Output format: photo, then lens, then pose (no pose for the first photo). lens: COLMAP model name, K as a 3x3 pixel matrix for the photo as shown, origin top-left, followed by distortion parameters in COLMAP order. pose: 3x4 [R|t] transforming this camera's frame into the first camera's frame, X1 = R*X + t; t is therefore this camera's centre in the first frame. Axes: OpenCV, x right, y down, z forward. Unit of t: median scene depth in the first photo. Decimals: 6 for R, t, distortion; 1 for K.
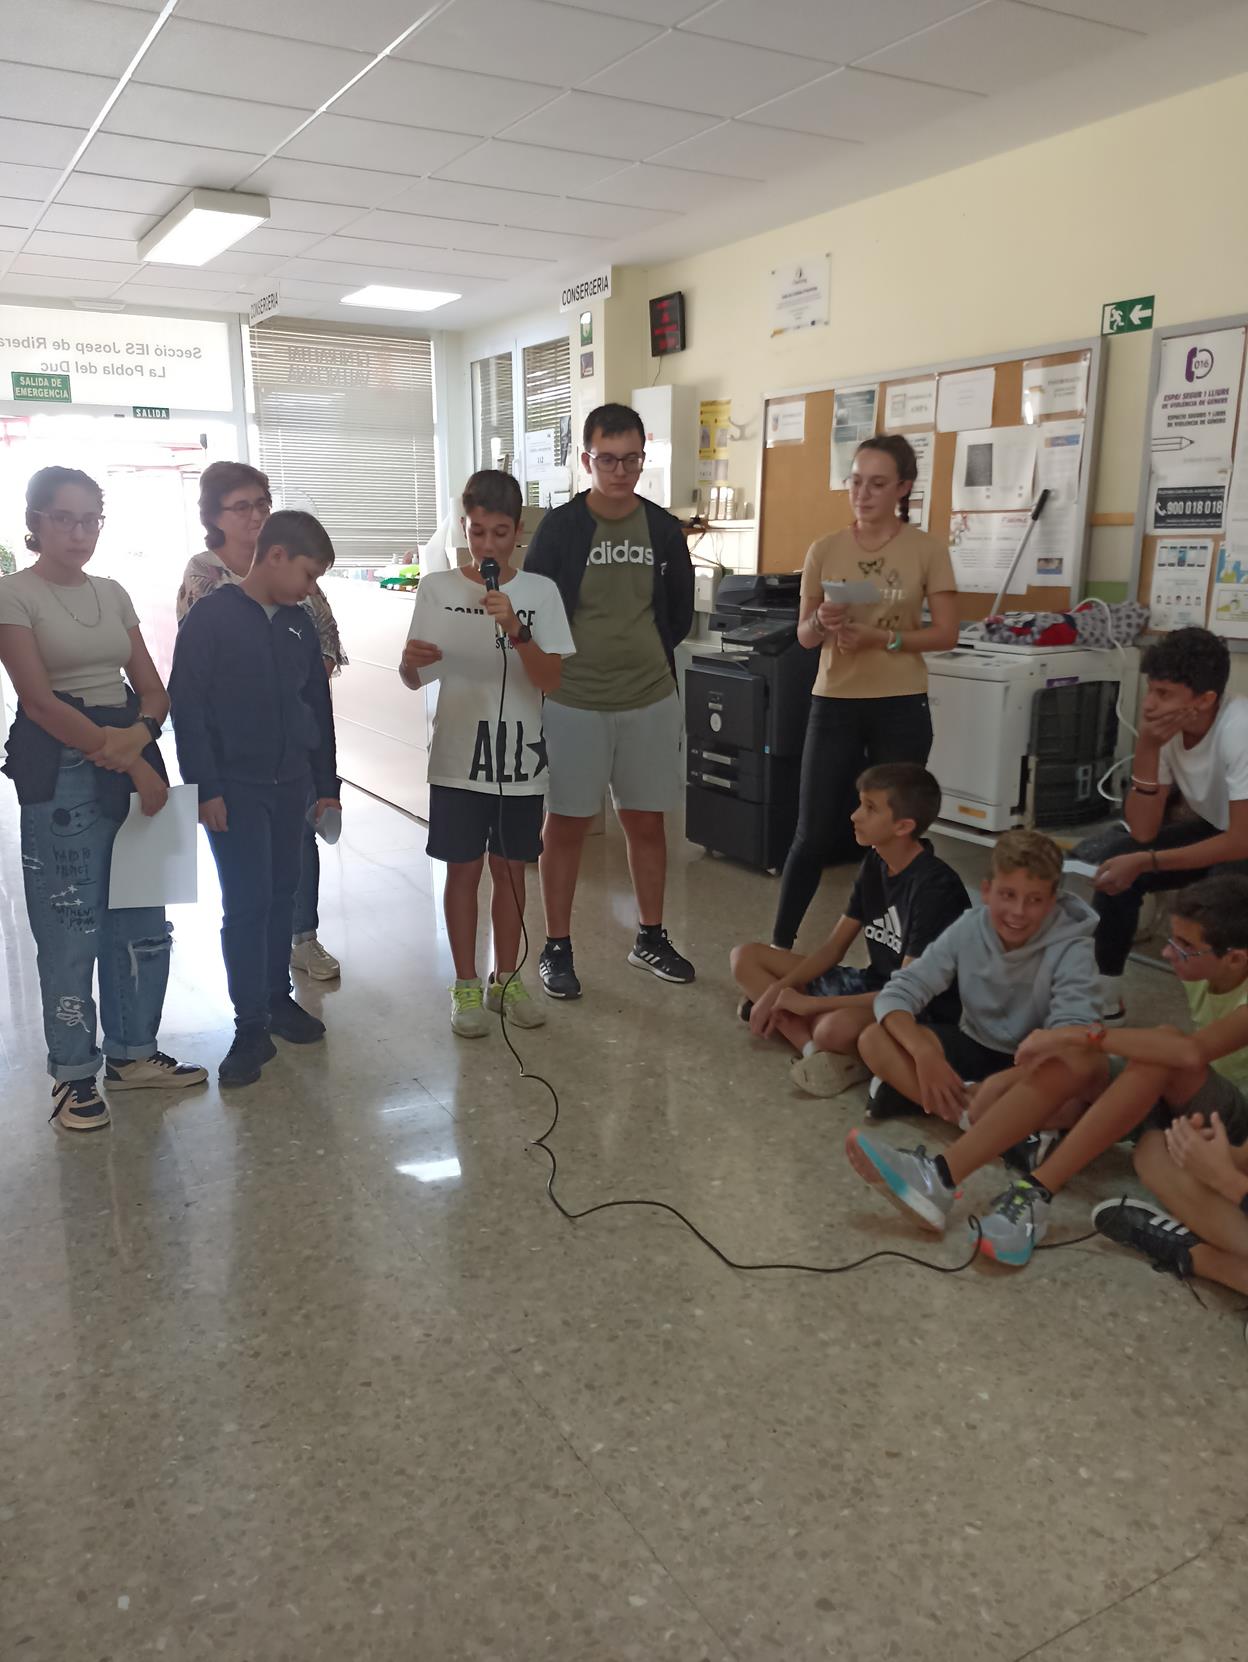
lens RADIAL K [[1303.2, 0, 621.6], [0, 1303.2, 835.7], [0, 0, 1]] dist [0.040942, -0.064079]
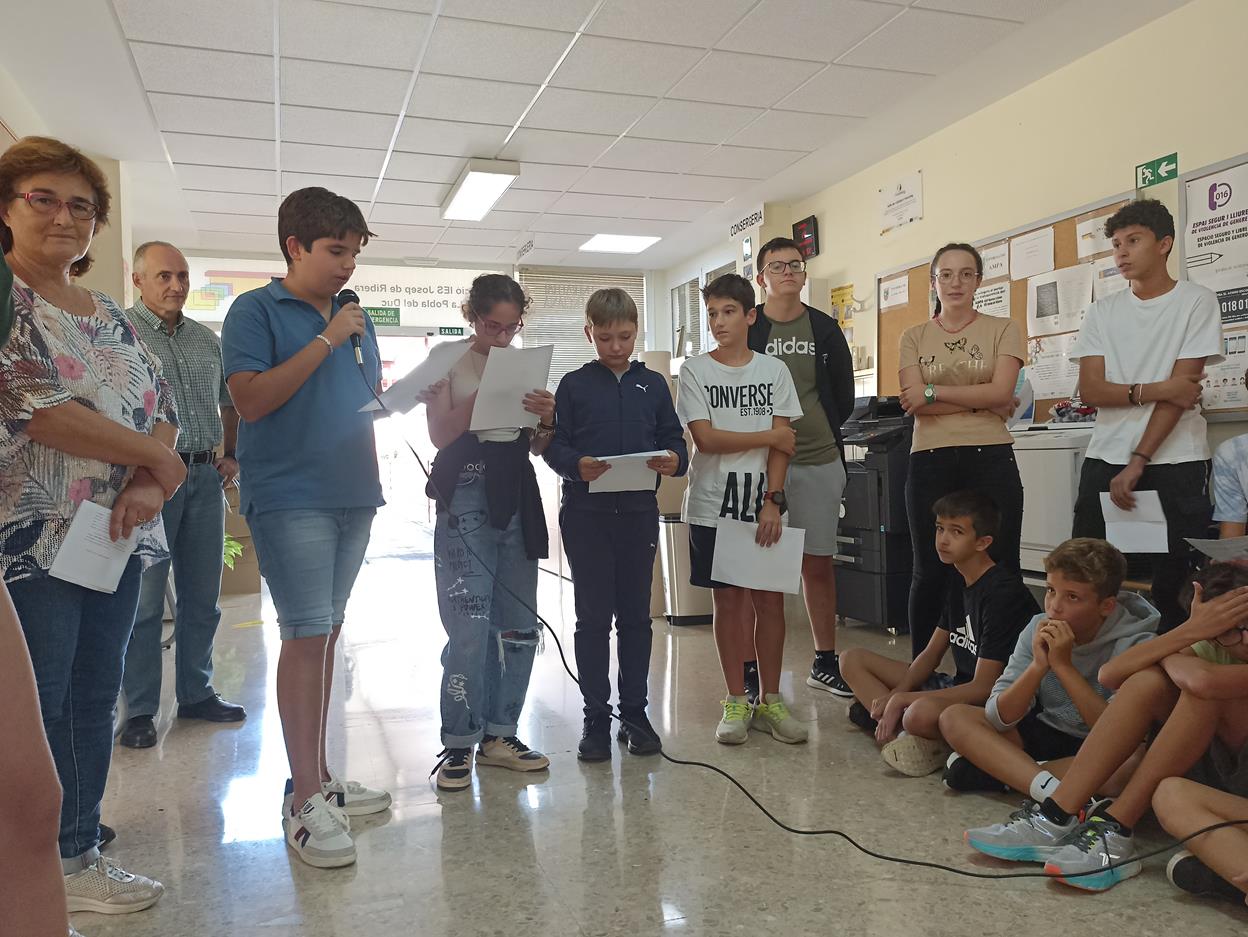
lens RADIAL K [[978.6, 0, 619.4], [0, 978.6, 461.2], [0, 0, 1]] dist [0.040942, -0.064079]
pose [[0.980336, -0.021072, -0.196209, 0.059232], [-0.024176, 0.973968, -0.225393, 0.101743], [0.195850, 0.225704, 0.954306, 0.056969]]
